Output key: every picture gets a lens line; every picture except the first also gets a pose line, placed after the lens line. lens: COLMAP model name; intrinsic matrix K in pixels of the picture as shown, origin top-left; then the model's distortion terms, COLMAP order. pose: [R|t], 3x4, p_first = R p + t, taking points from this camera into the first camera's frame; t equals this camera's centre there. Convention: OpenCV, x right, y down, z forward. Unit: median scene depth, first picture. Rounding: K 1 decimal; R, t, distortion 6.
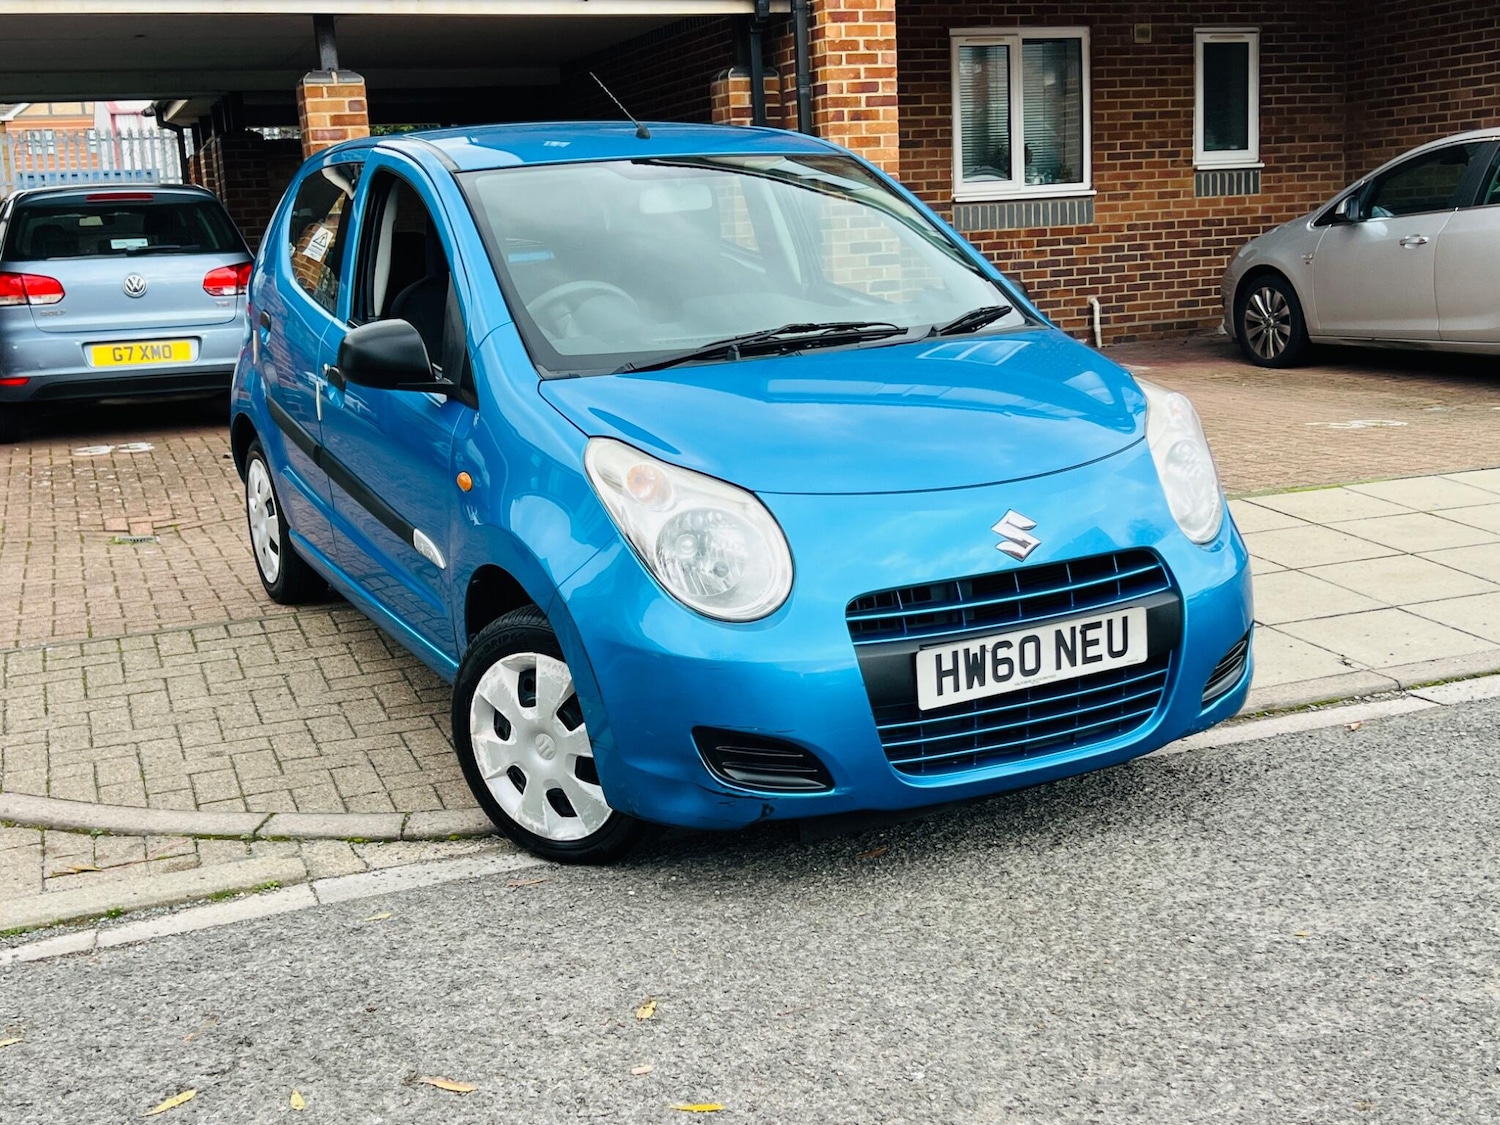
lens RADIAL K [[1828.1, 0, 696.9], [0, 1828.1, 557.1], [0, 0, 1]] dist [0.110693, -0.238256]
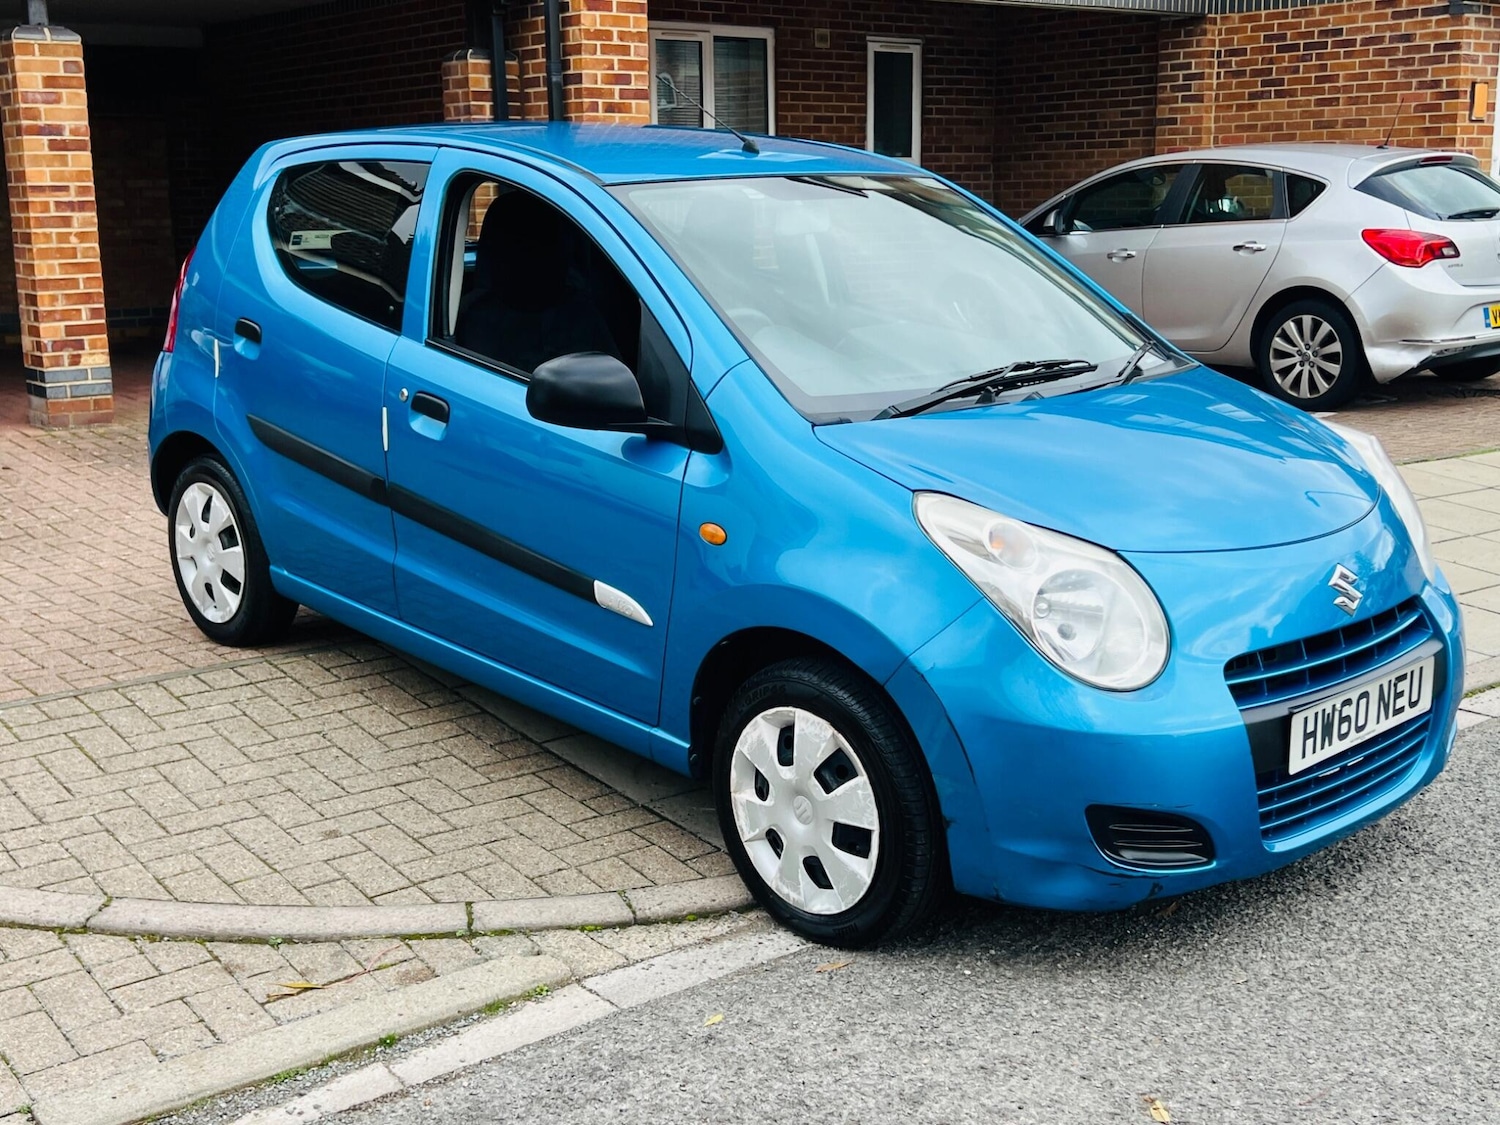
lens RADIAL K [[1801.5, 0, 727.2], [0, 1801.5, 558.6], [0, 0, 1]] dist [0.181697, -0.415850]
pose [[0.957881, -0.016895, 0.286667, -0.381475], [0.011794, 0.999740, 0.019510, -0.046977], [-0.286922, -0.015307, 0.957832, 0.123135]]
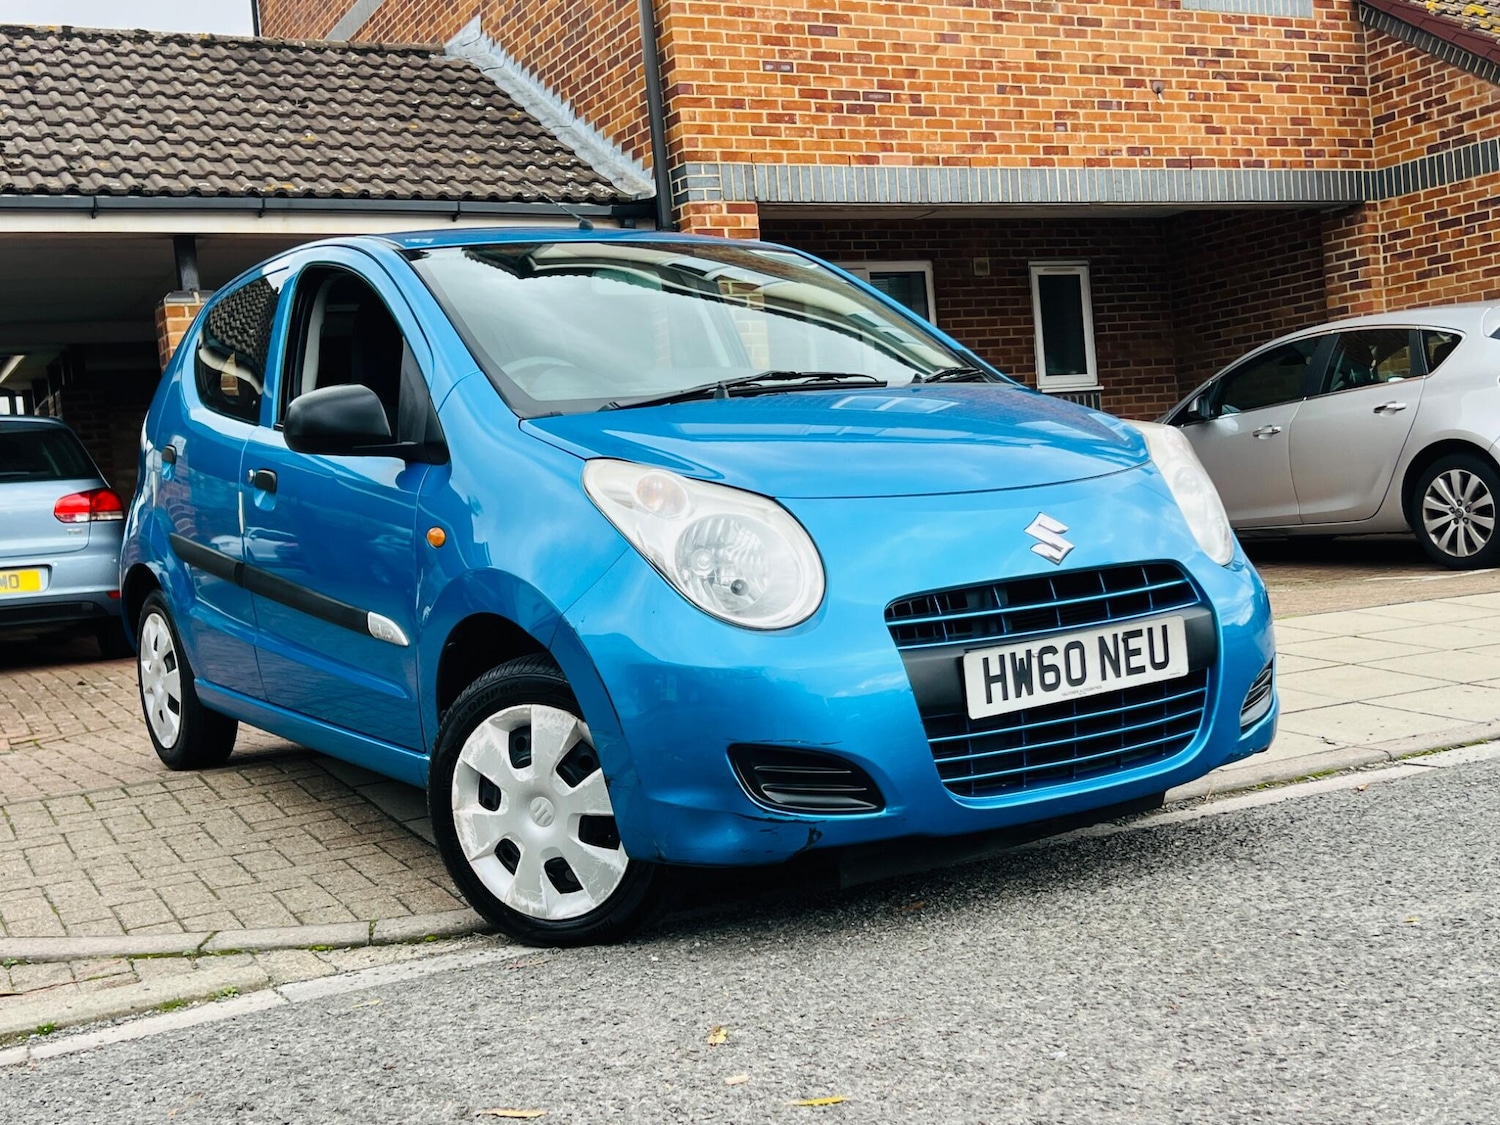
lens RADIAL K [[1827.1, 0, 731.6], [0, 1827.1, 548.5], [0, 0, 1]] dist [0.123638, -0.300461]
pose [[0.992841, -0.033335, 0.114701, -0.085161], [0.051605, 0.985734, -0.160207, 0.119300], [-0.107724, 0.164979, 0.980397, 0.080976]]
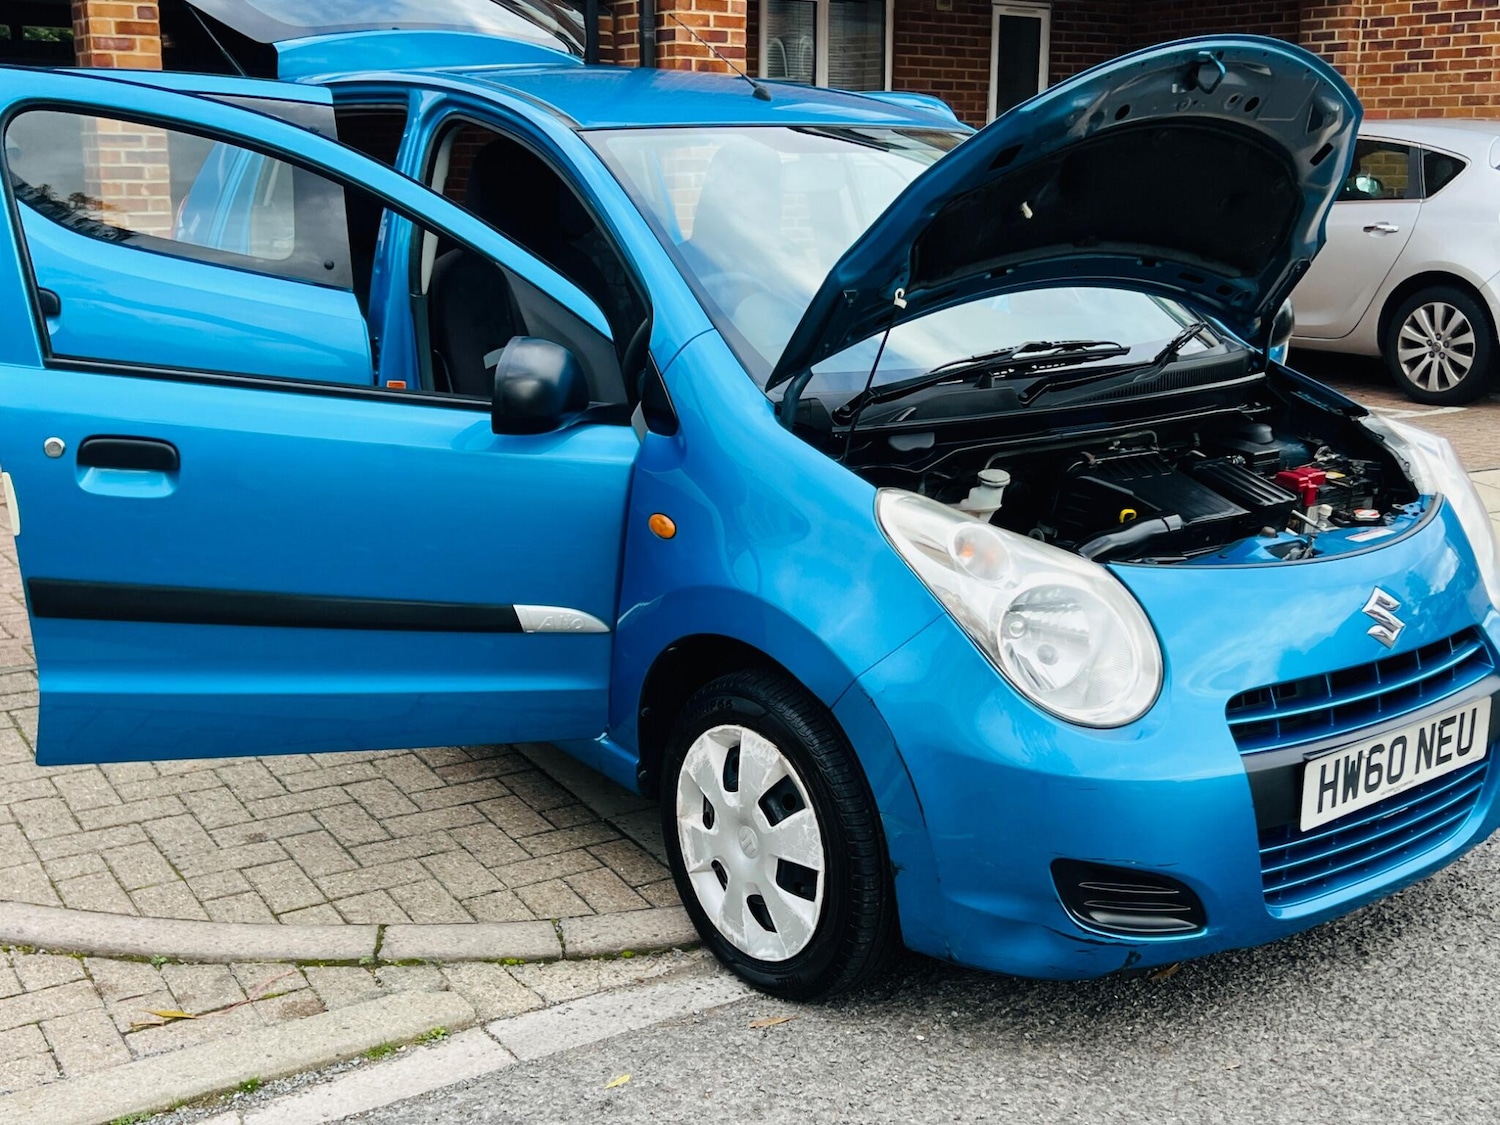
lens RADIAL K [[1795.6, 0, 748.9], [0, 1795.6, 600.8], [0, 0, 1]] dist [0.170799, -0.384289]
pose [[0.974357, 0.009318, 0.224814, -0.268515], [-0.022308, 0.998220, 0.055312, -0.053362], [-0.223898, -0.058909, 0.972831, 0.209309]]
